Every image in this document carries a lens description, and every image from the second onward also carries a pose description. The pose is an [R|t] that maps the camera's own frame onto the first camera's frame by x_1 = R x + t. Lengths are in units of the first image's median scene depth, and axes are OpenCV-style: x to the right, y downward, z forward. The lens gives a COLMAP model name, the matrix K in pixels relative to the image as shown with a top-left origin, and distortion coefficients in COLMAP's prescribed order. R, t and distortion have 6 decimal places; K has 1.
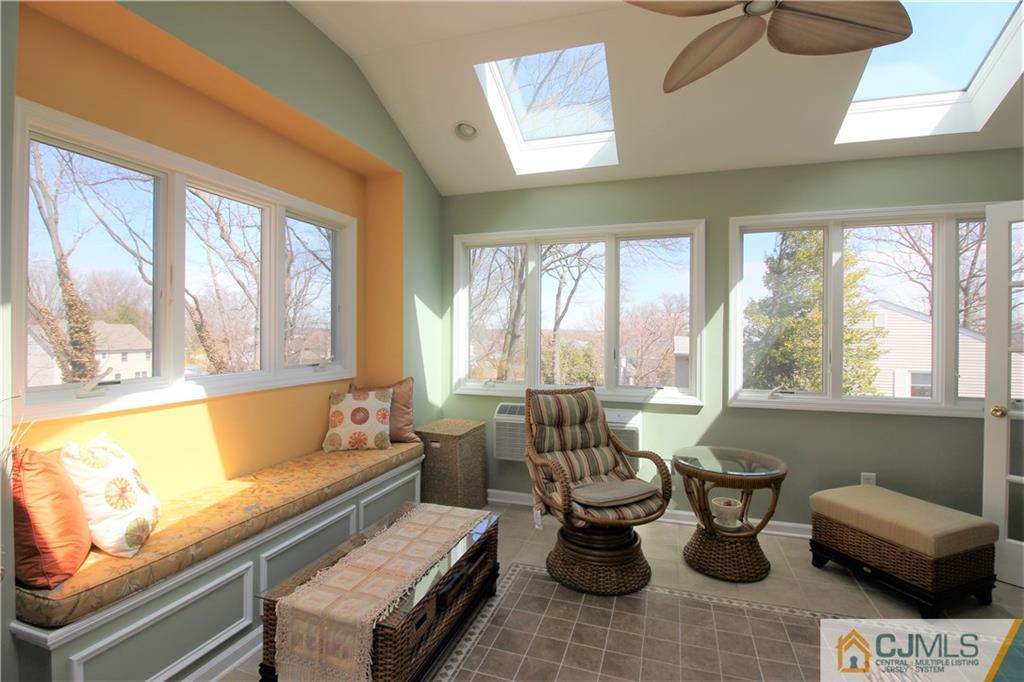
lens RADIAL K [[469.8, 0, 512.6], [0, 469.8, 334.8], [0, 0, 1]] dist [-0.000610, -0.000142]
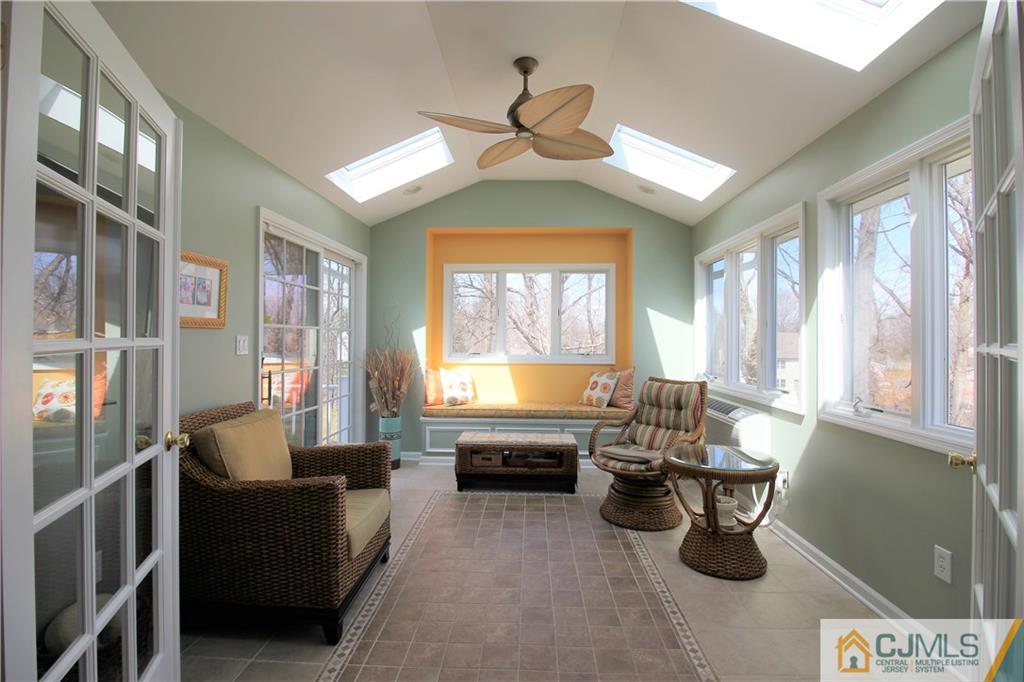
lens RADIAL K [[469.8, 0, 512.6], [0, 469.8, 334.8], [0, 0, 1]] dist [-0.000610, -0.000142]
pose [[0.283923, -0.012970, -0.958759, 1.183591], [-0.005295, 0.999872, -0.015094, 0.021336], [0.958833, 0.009362, 0.283818, 0.265233]]
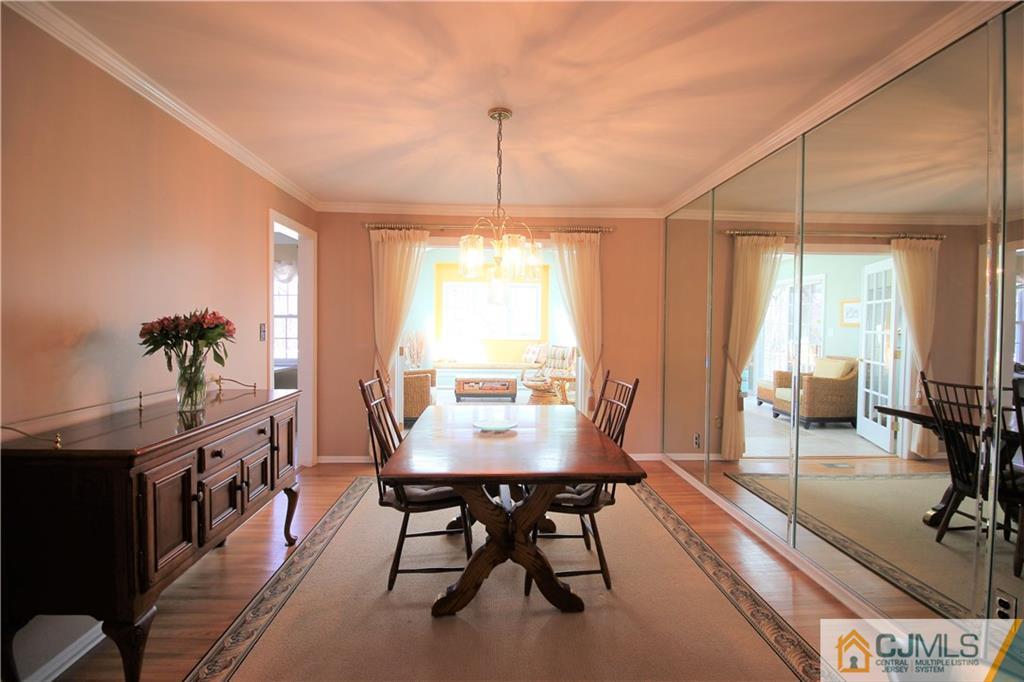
lens RADIAL K [[469.8, 0, 512.6], [0, 469.8, 334.8], [0, 0, 1]] dist [-0.000610, -0.000142]
pose [[0.365154, 0.019241, -0.930748, 2.434245], [-0.011758, 0.999802, 0.016056, 0.019322], [0.930873, 0.005081, 0.365308, -0.178580]]
